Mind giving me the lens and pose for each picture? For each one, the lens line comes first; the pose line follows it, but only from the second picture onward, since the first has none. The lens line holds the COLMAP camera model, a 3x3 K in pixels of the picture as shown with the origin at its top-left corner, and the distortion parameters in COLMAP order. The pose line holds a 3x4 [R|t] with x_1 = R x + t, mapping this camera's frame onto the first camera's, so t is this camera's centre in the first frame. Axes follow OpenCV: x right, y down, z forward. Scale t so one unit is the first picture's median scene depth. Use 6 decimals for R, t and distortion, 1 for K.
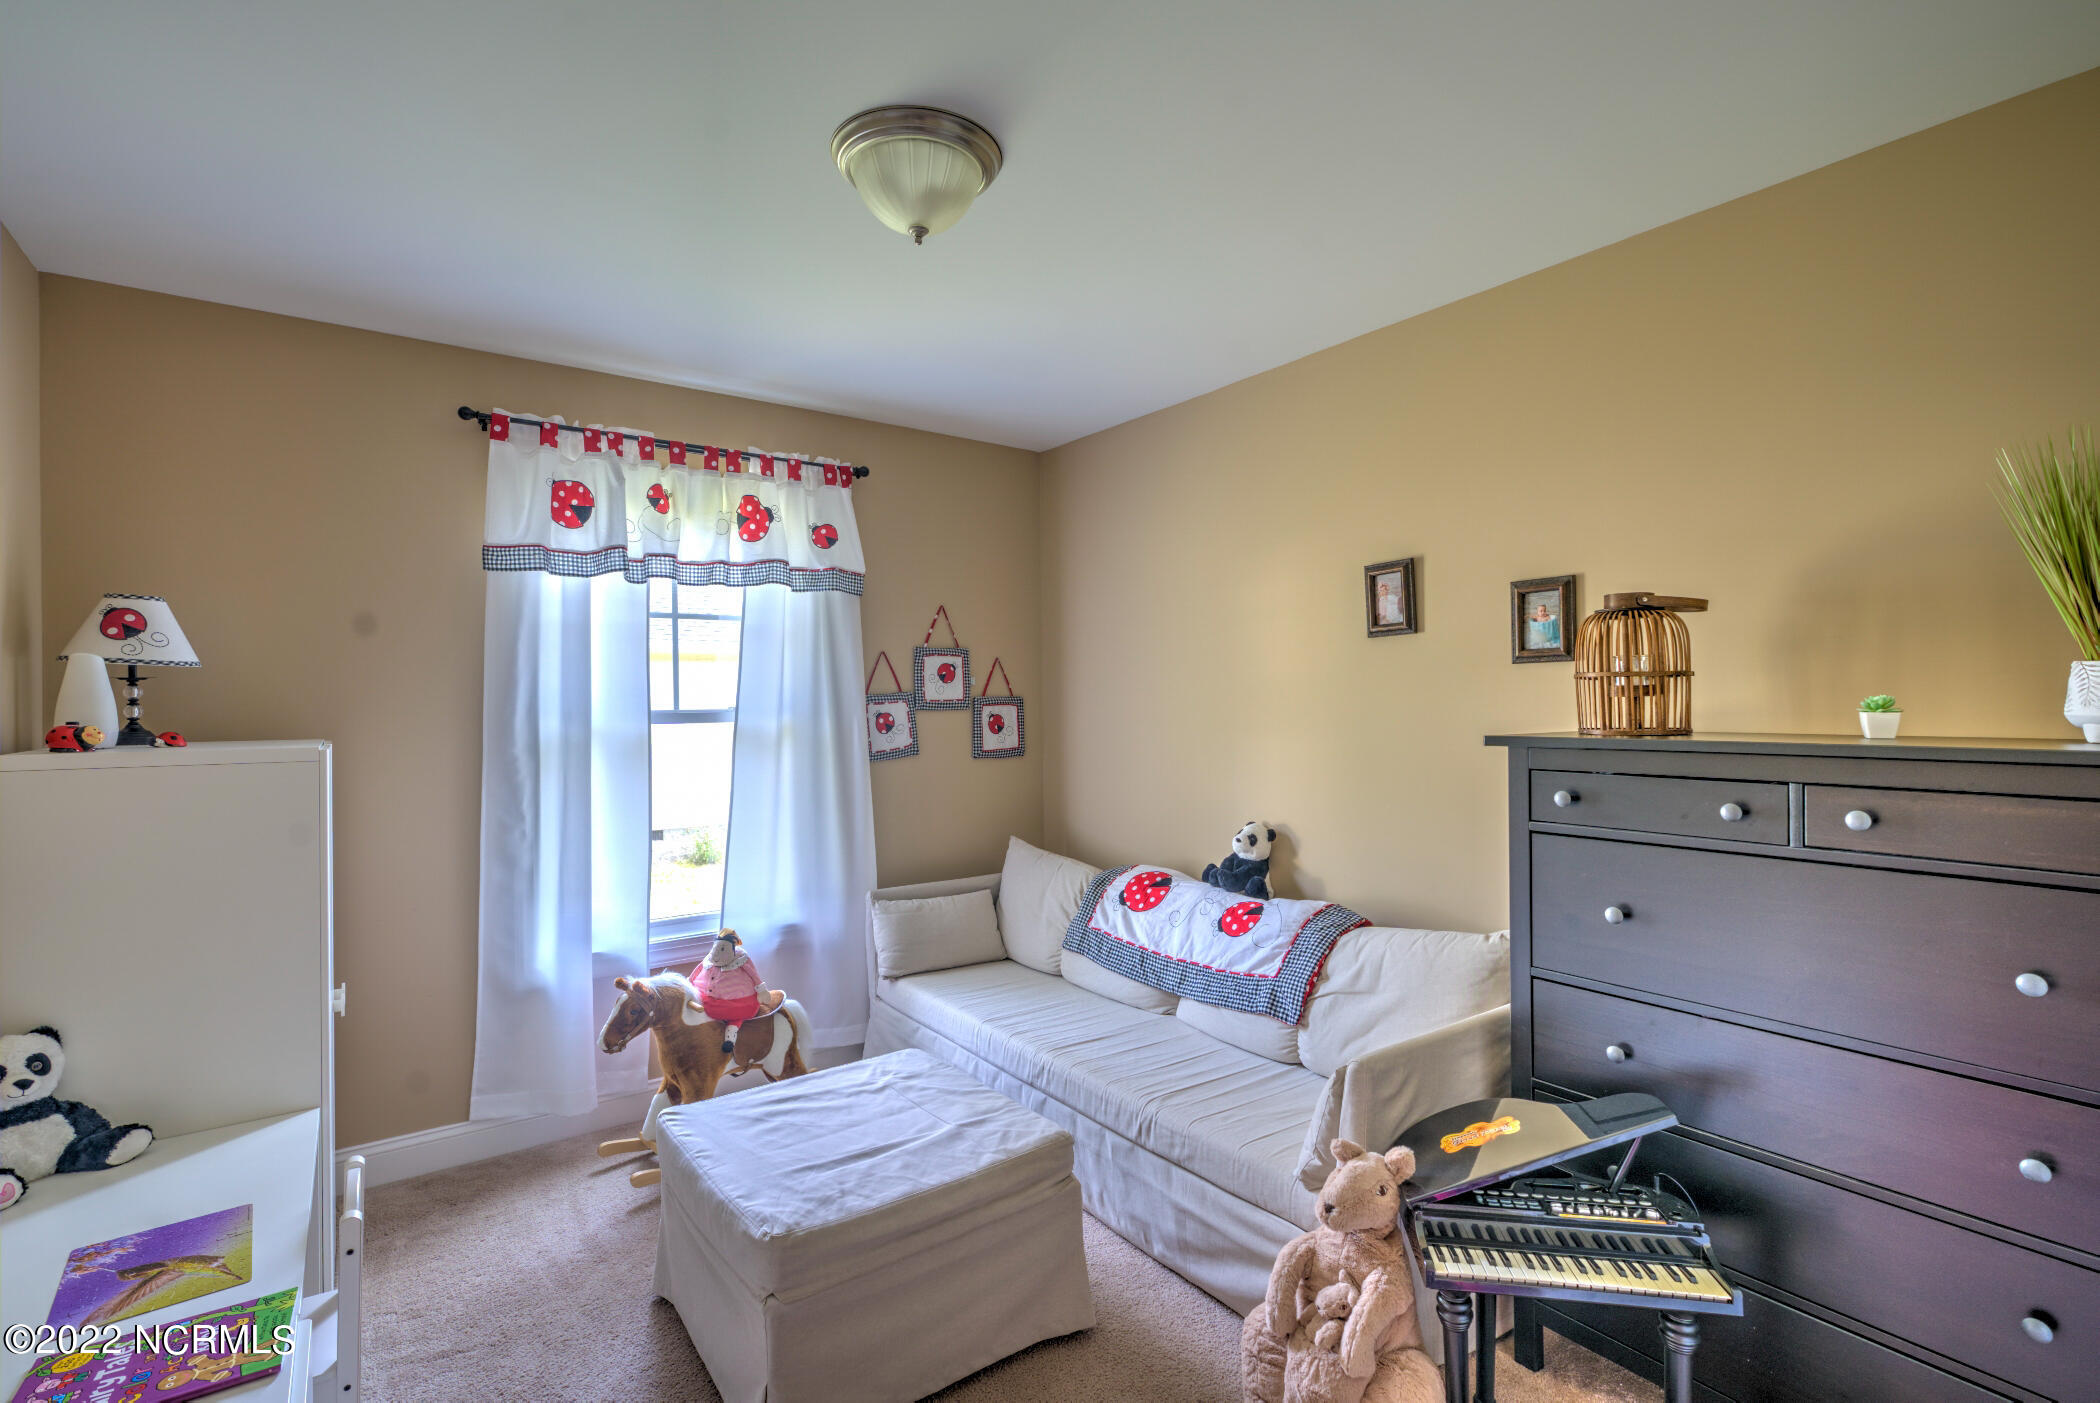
lens RADIAL K [[965.1, 0, 1056.8], [0, 965.1, 701.2], [0, 0, 1]] dist [-0.003265, 0.001579]
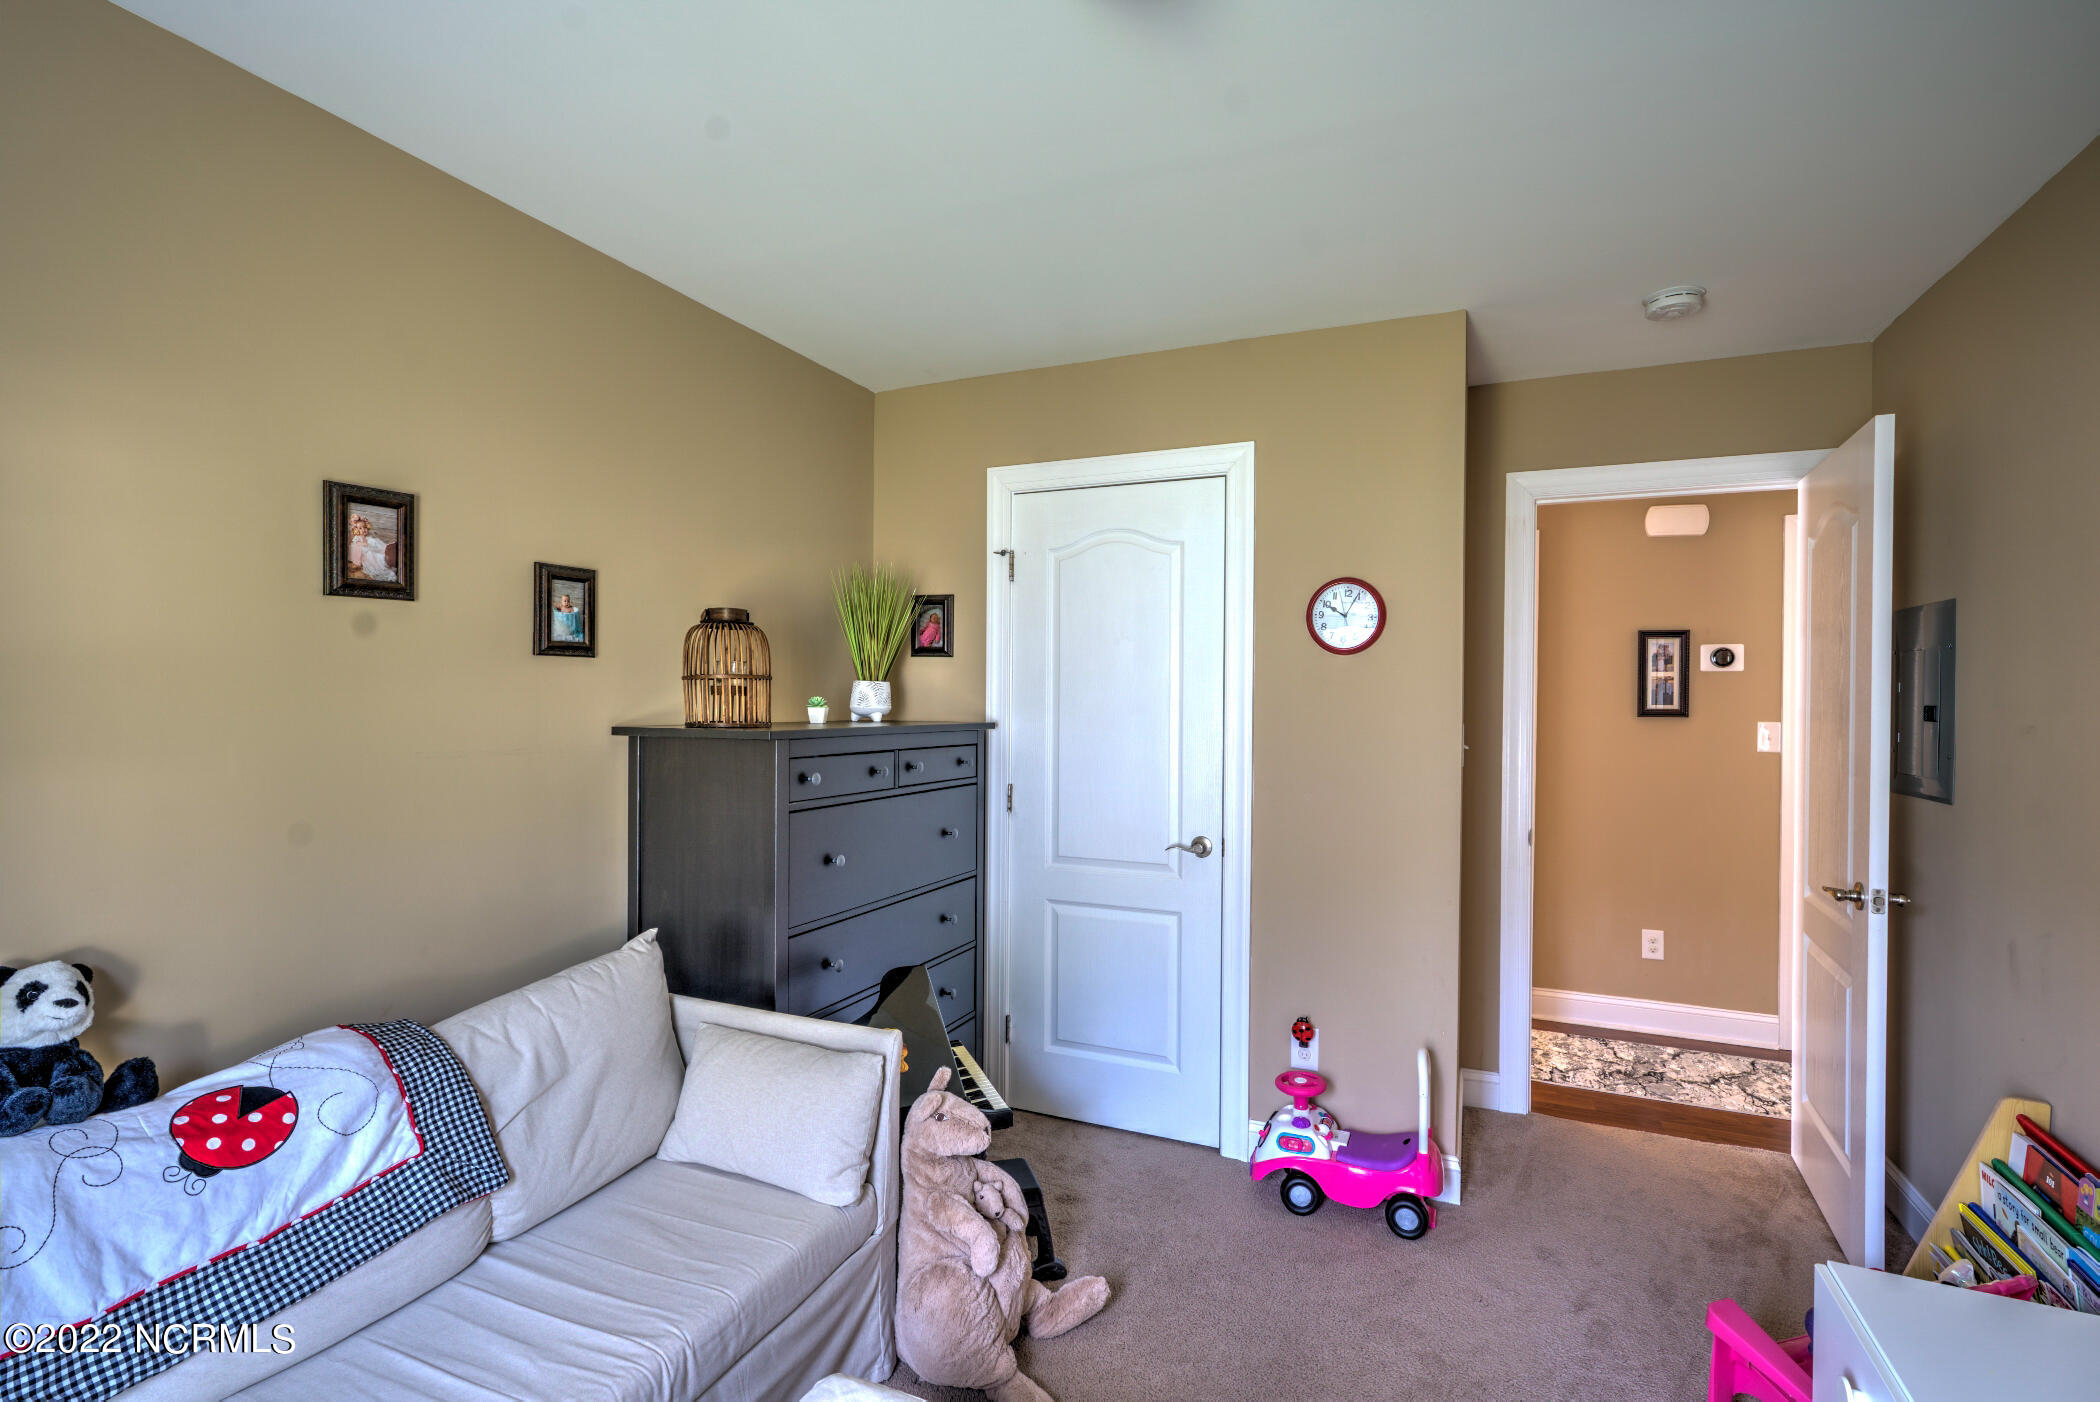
lens RADIAL K [[965.1, 0, 1056.8], [0, 965.1, 700.7], [0, 0, 1]] dist [-0.003265, 0.001579]
pose [[-0.502158, 0.002761, 0.864772, -0.512661], [-0.006741, 0.999952, -0.007106, 0.005866], [-0.864750, -0.009398, -0.502115, 0.998316]]
